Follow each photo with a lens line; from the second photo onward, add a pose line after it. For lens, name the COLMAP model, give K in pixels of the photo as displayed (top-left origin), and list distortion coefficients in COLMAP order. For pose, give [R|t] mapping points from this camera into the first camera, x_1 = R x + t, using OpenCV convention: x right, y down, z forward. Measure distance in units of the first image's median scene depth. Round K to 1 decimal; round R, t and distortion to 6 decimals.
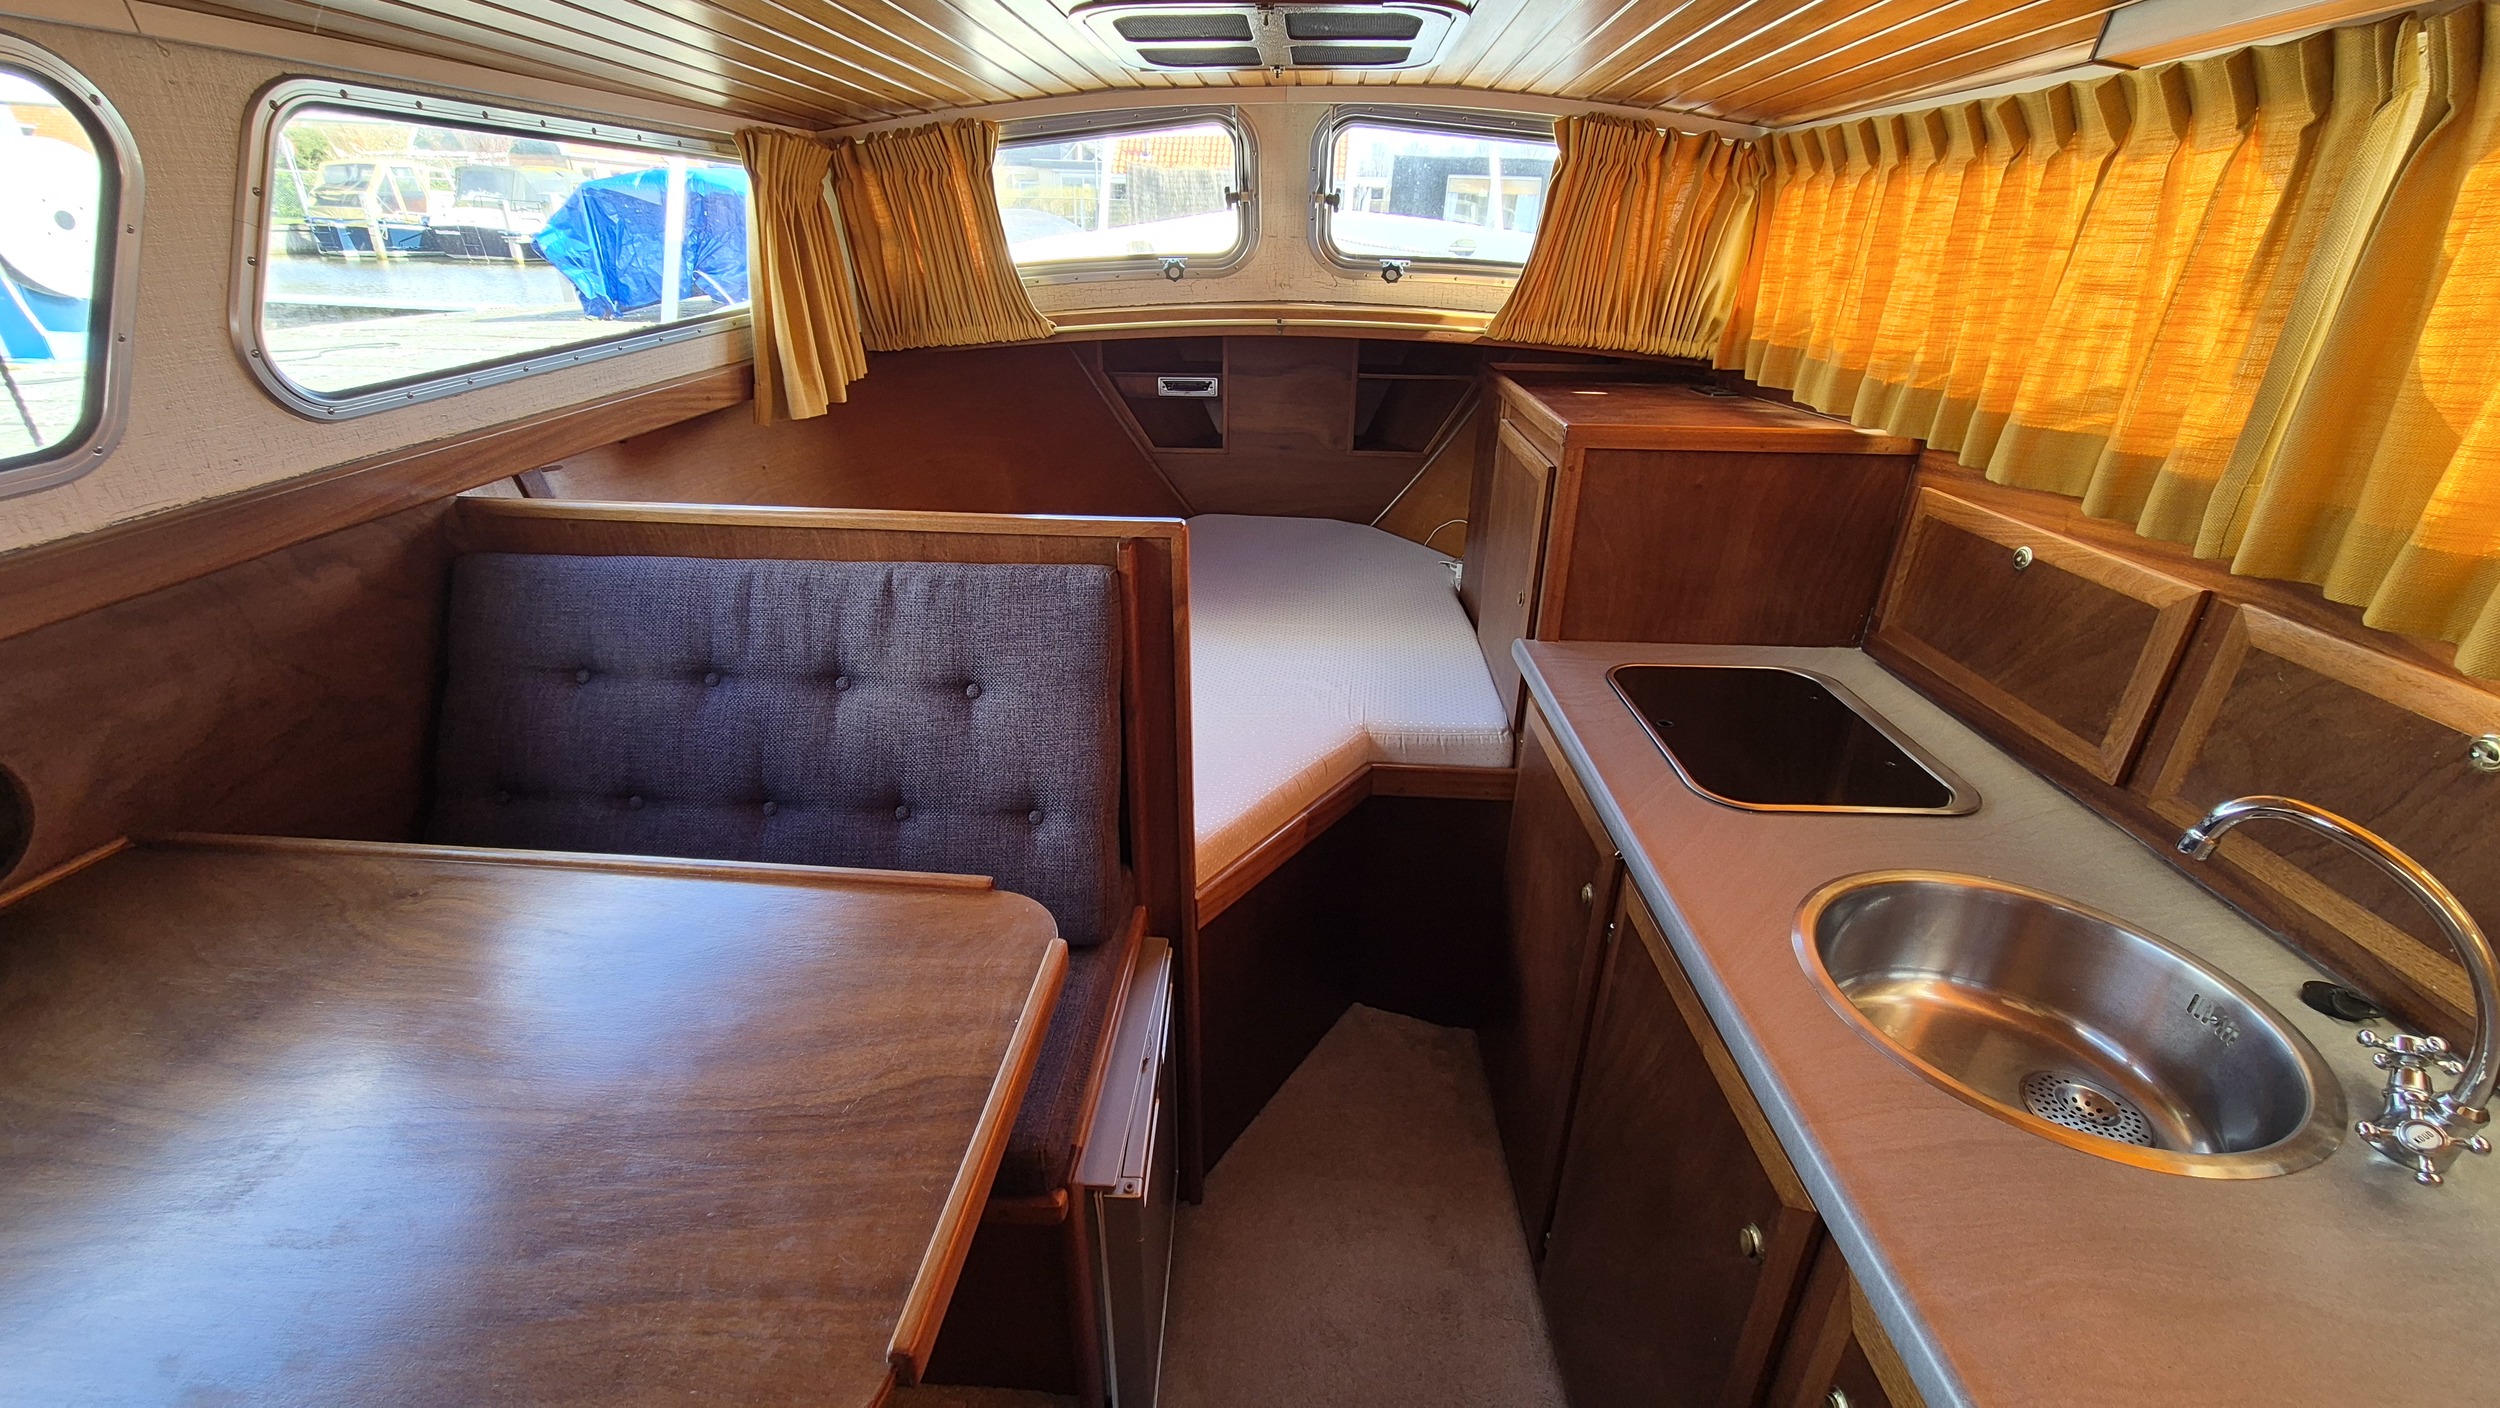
lens RADIAL K [[1022.6, 0, 1254.4], [0, 1022.6, 706.4], [0, 0, 1]] dist [0.008034, -0.001875]
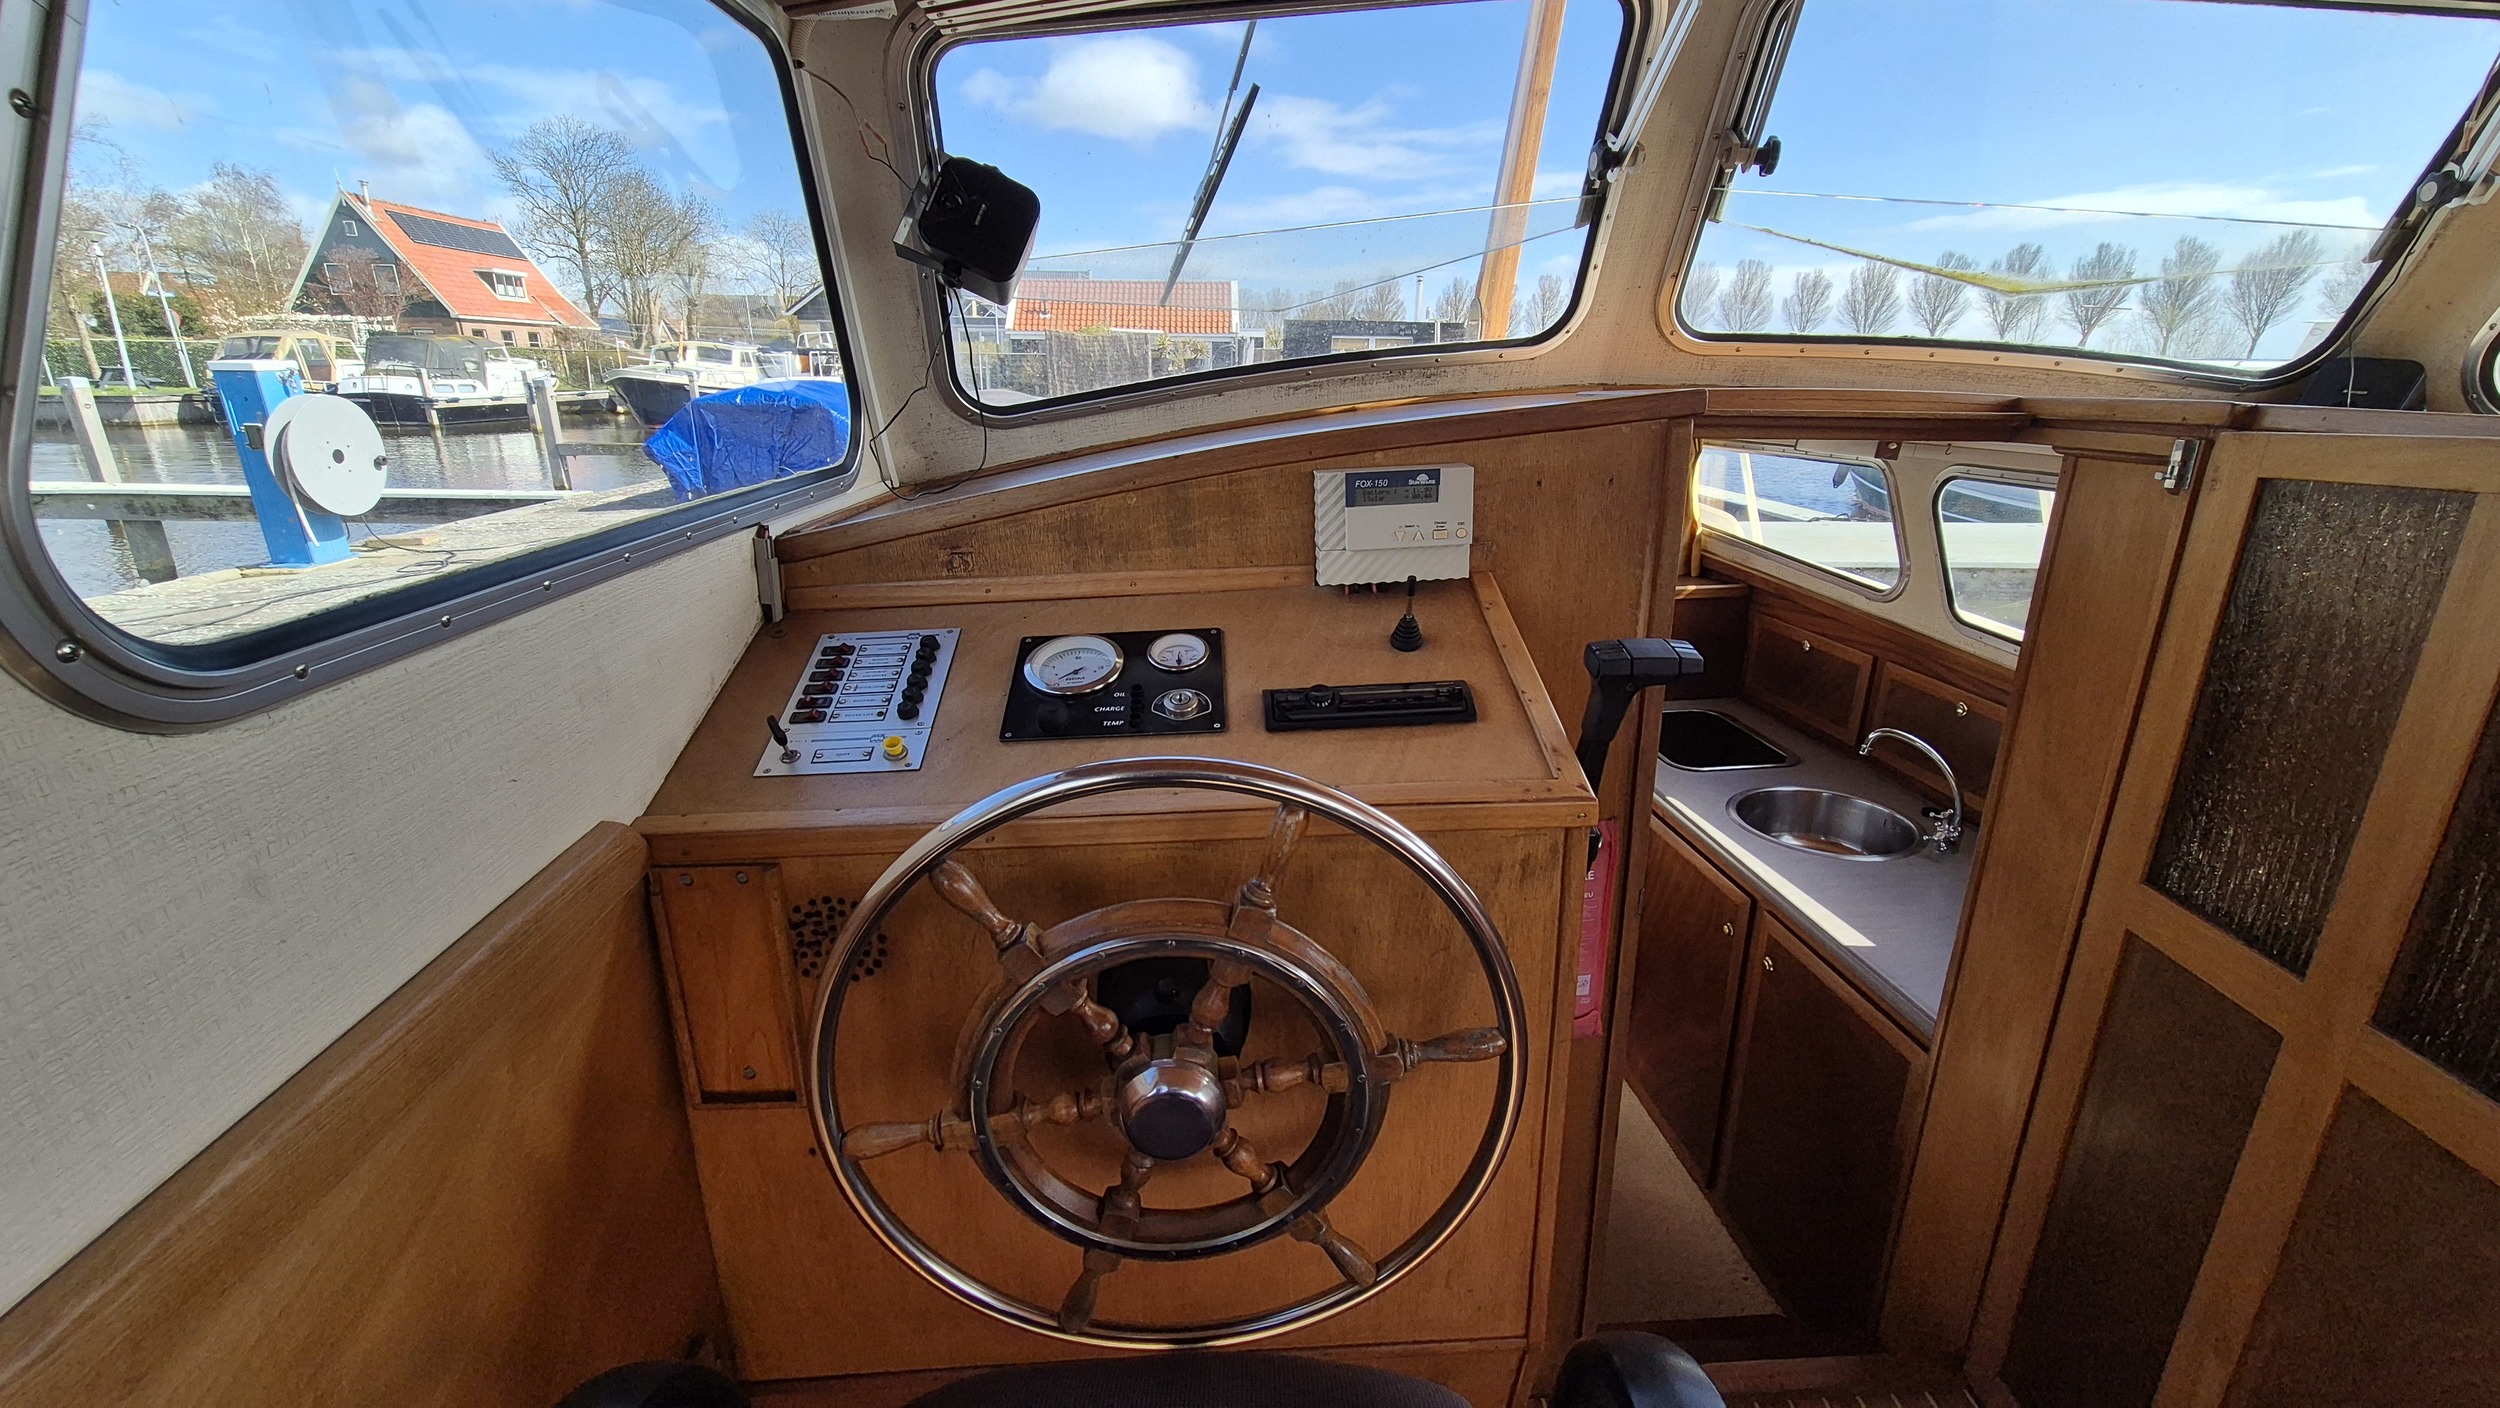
lens RADIAL K [[1022.6, 0, 1260.8], [0, 1022.6, 683.3], [0, 0, 1]] dist [0.008034, -0.001875]
pose [[0.993225, -0.056464, 0.101566, -0.423140], [0.069531, 0.989060, -0.130102, 0.091712], [-0.093109, 0.136282, 0.986285, -0.701935]]
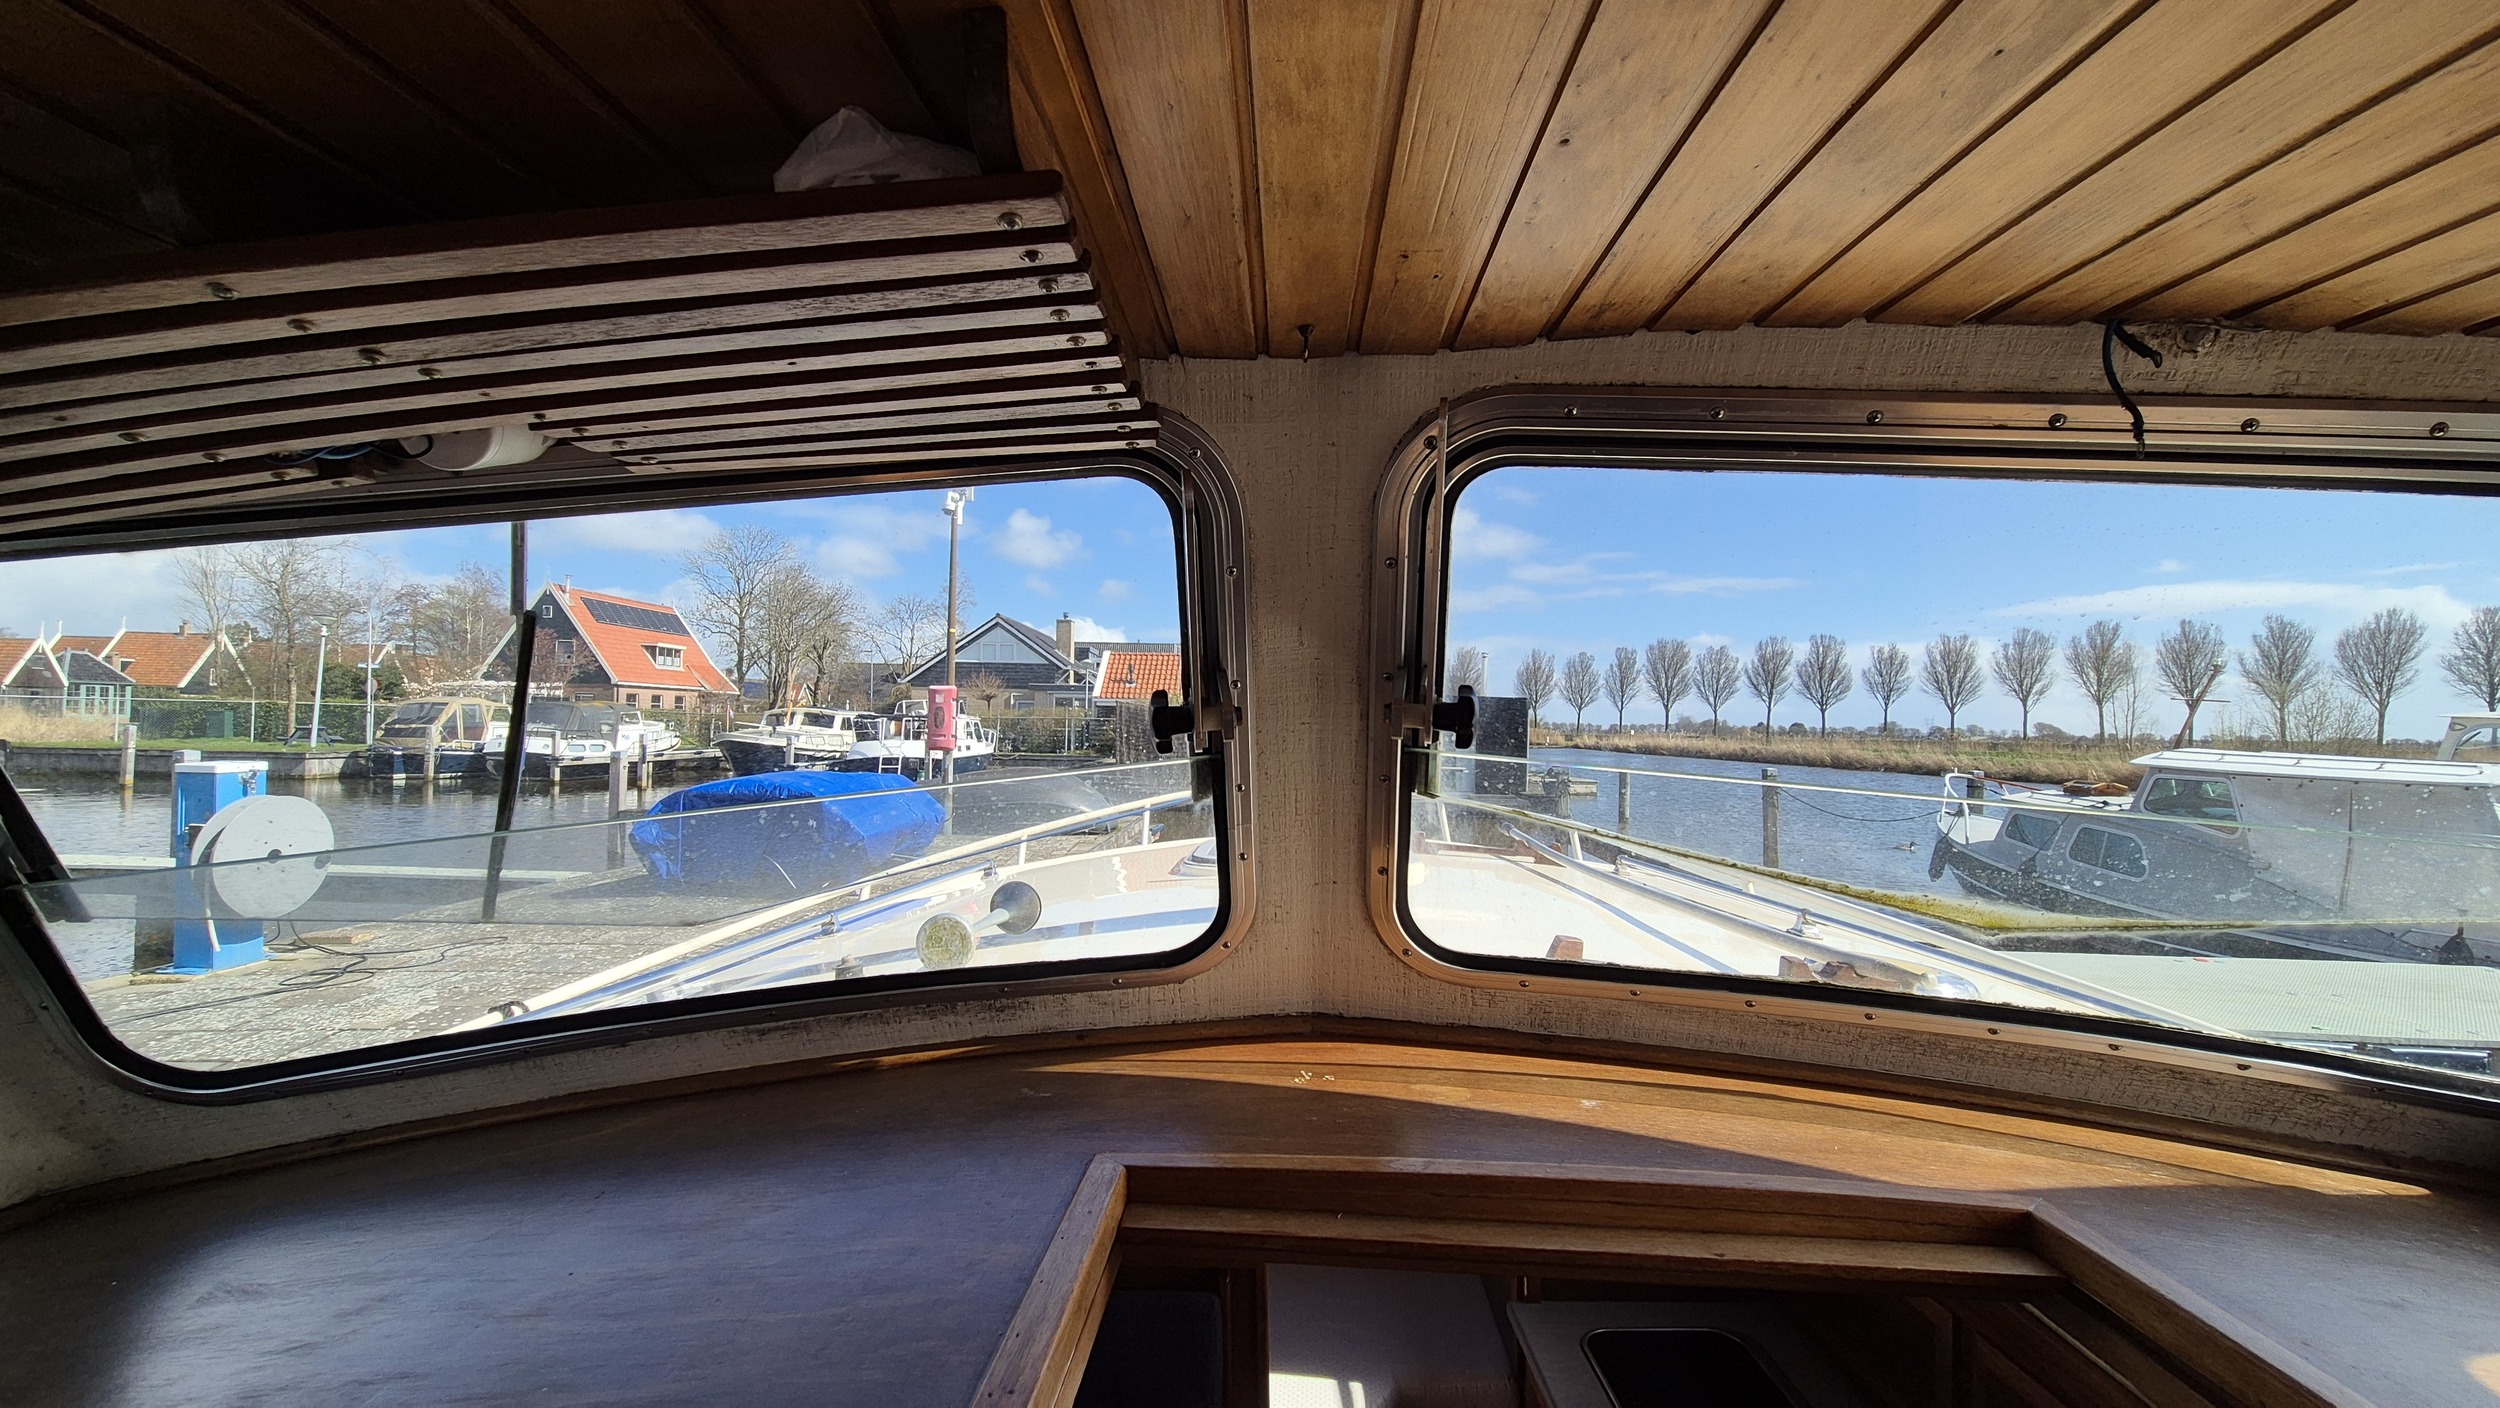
lens RADIAL K [[1022.6, 0, 1255.4], [0, 1022.6, 683.2], [0, 0, 1]] dist [0.008034, -0.001875]
pose [[0.999560, -0.013408, 0.026459, -0.076838], [0.024074, 0.887814, -0.459573, -0.161490], [-0.017329, 0.460007, 0.887746, -0.443796]]
